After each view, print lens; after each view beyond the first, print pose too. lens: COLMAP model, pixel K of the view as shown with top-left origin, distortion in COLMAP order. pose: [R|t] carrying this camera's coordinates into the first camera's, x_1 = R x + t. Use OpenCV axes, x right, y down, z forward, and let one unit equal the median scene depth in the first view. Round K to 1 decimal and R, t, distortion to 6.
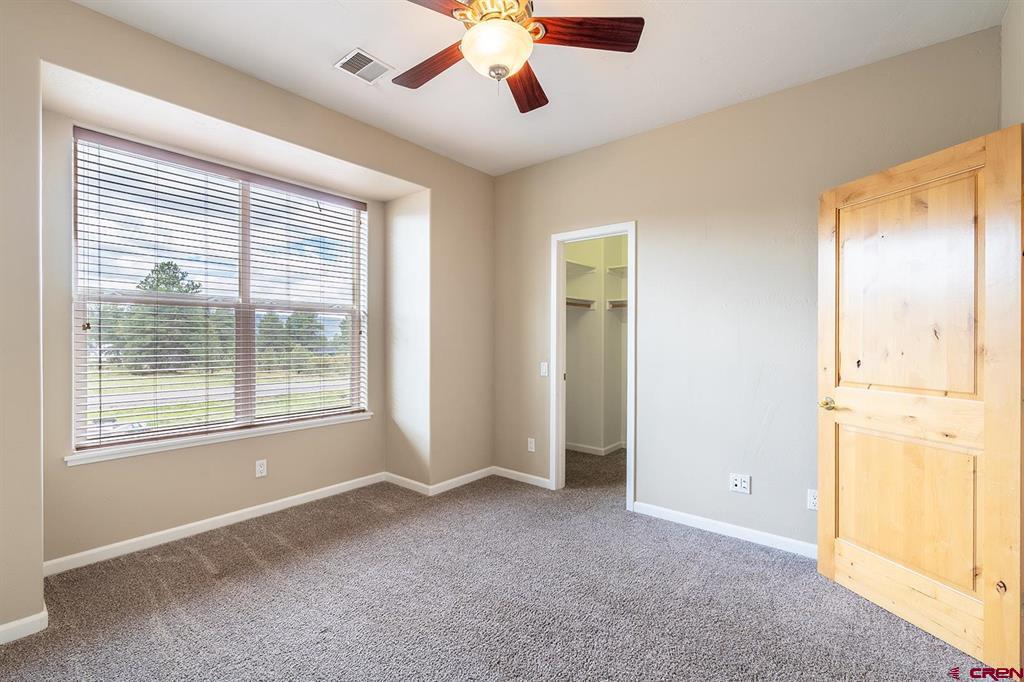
lens RADIAL K [[455.8, 0, 505.7], [0, 455.8, 338.2], [0, 0, 1]] dist [-0.000856, -0.002665]
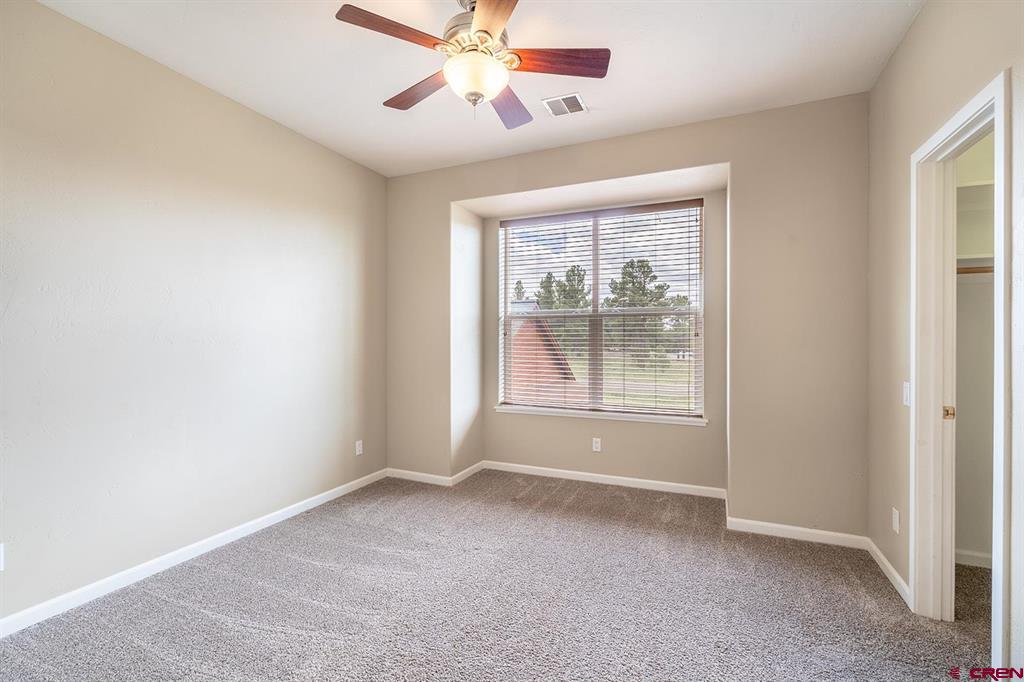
lens RADIAL K [[455.8, 0, 532.3], [0, 455.8, 342.0], [0, 0, 1]] dist [-0.000856, -0.002665]
pose [[0.280093, 0.003128, -0.959968, 0.570975], [0.003066, 0.999987, 0.004153, -0.002544], [0.959968, -0.004106, 0.280080, 0.443700]]
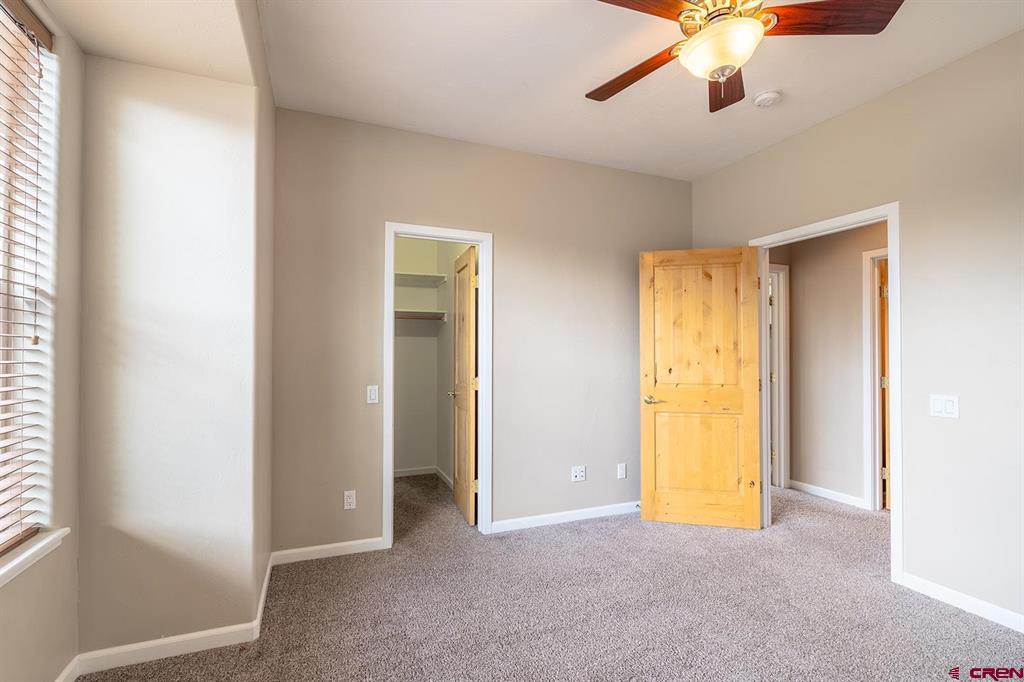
lens RADIAL K [[455.8, 0, 510.7], [0, 455.8, 349.2], [0, 0, 1]] dist [-0.000856, -0.002665]
pose [[0.470675, 0.009100, 0.882260, -0.539240], [-0.000657, 0.999950, -0.009964, -0.000512], [-0.882306, 0.004110, 0.470658, 0.491771]]
